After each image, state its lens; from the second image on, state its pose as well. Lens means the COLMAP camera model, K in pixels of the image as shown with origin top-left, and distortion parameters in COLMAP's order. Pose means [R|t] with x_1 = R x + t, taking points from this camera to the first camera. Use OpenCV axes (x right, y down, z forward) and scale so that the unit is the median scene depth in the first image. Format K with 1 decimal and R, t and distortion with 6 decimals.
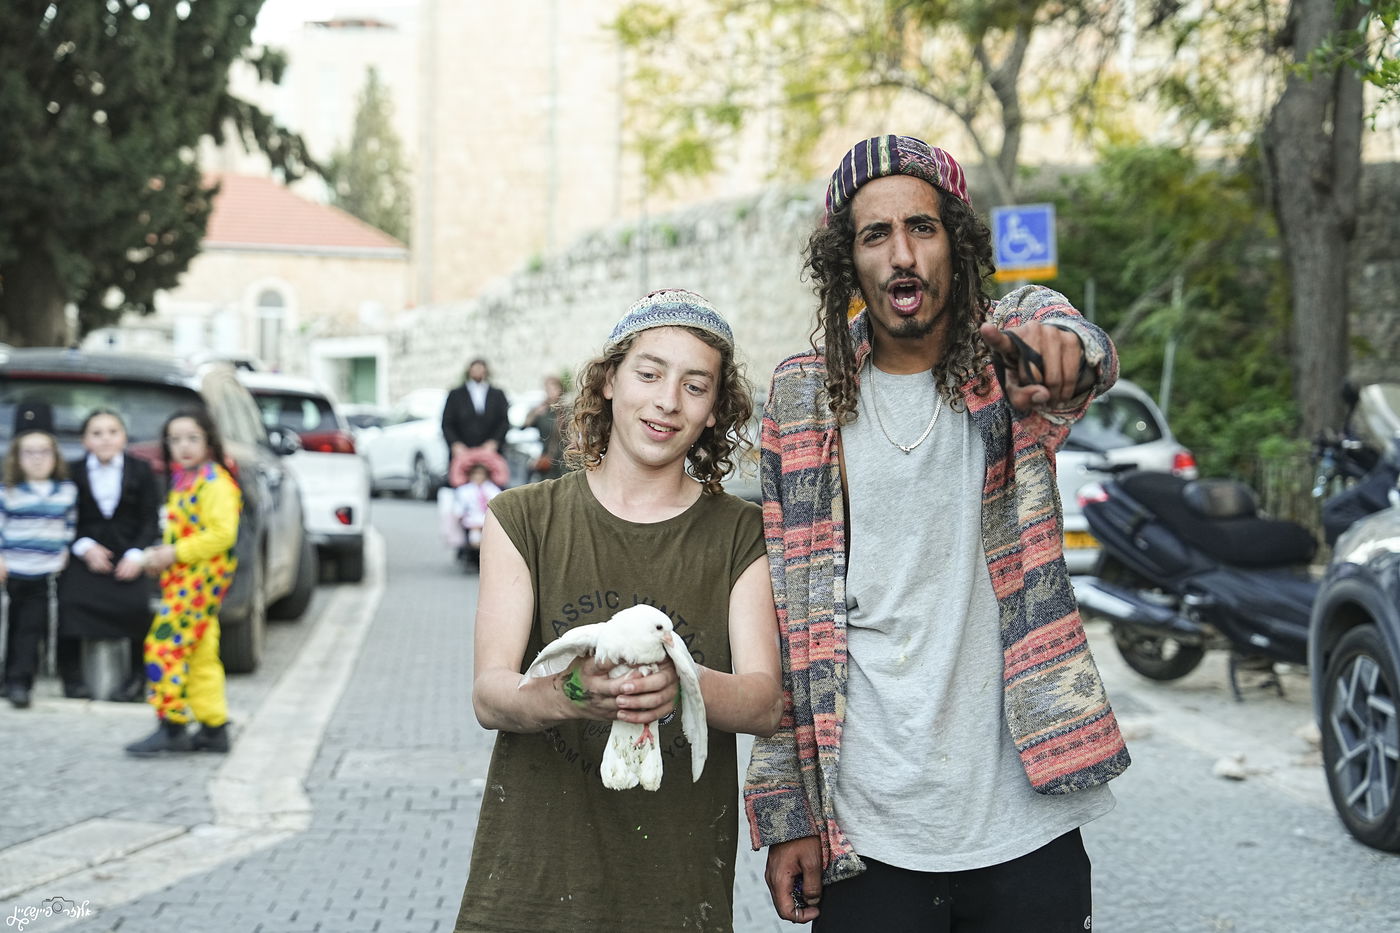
lens RADIAL K [[2310.2, 0, 689.5], [0, 2310.2, 471.5], [0, 0, 1]] dist [0.330729, 0.000000]
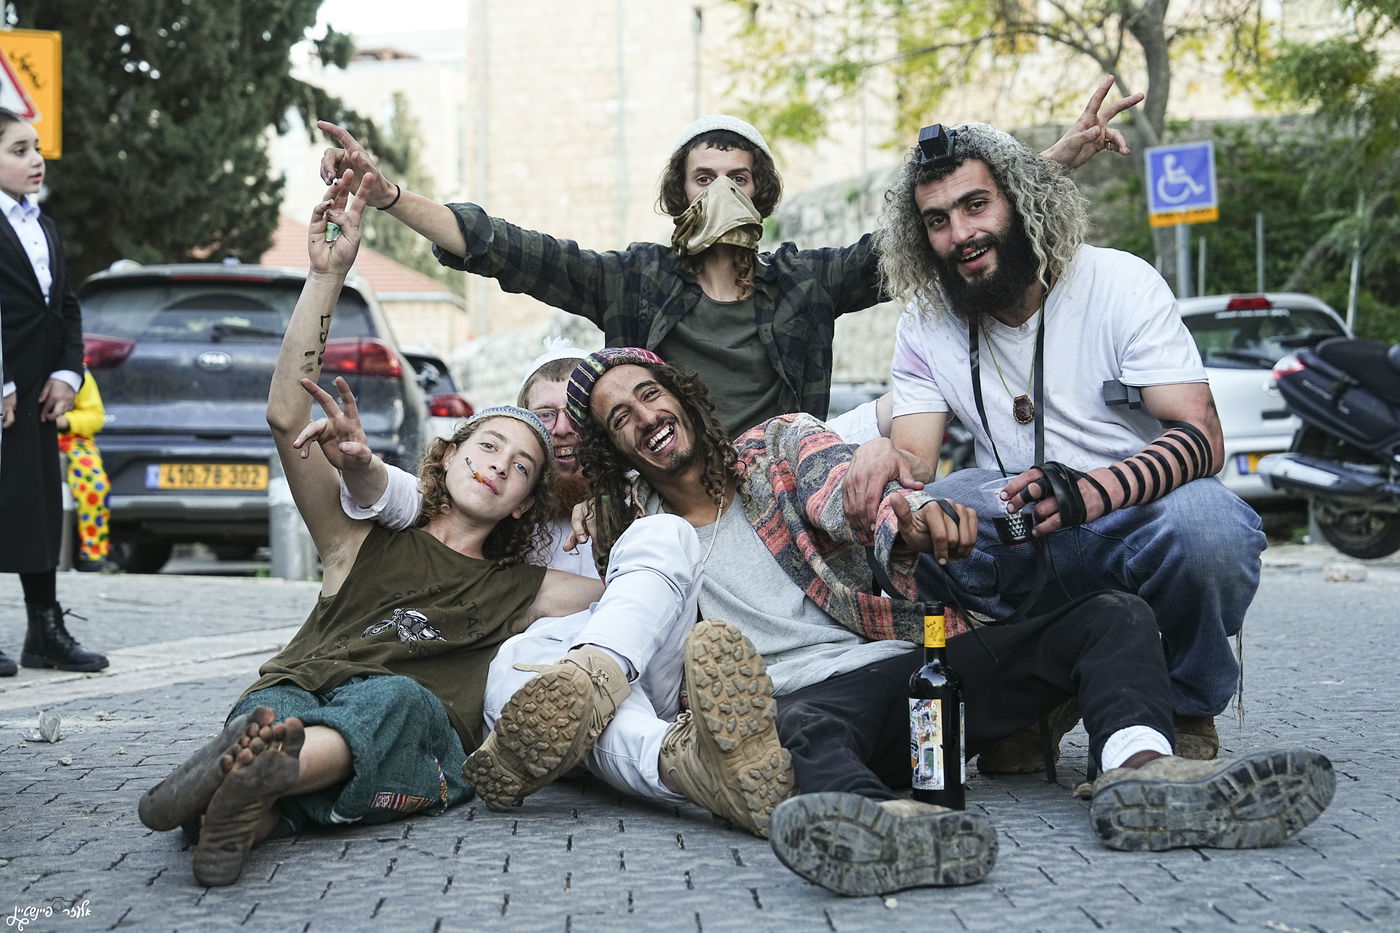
lens RADIAL K [[2825.5, 0, 698.3], [0, 2825.5, 467.3], [0, 0, 1]] dist [0.404344, 0.000000]
pose [[0.999244, -0.037284, -0.011038, -0.033300], [0.036551, 0.997503, -0.060430, 0.066101], [0.013264, 0.059980, 0.998111, -0.101611]]
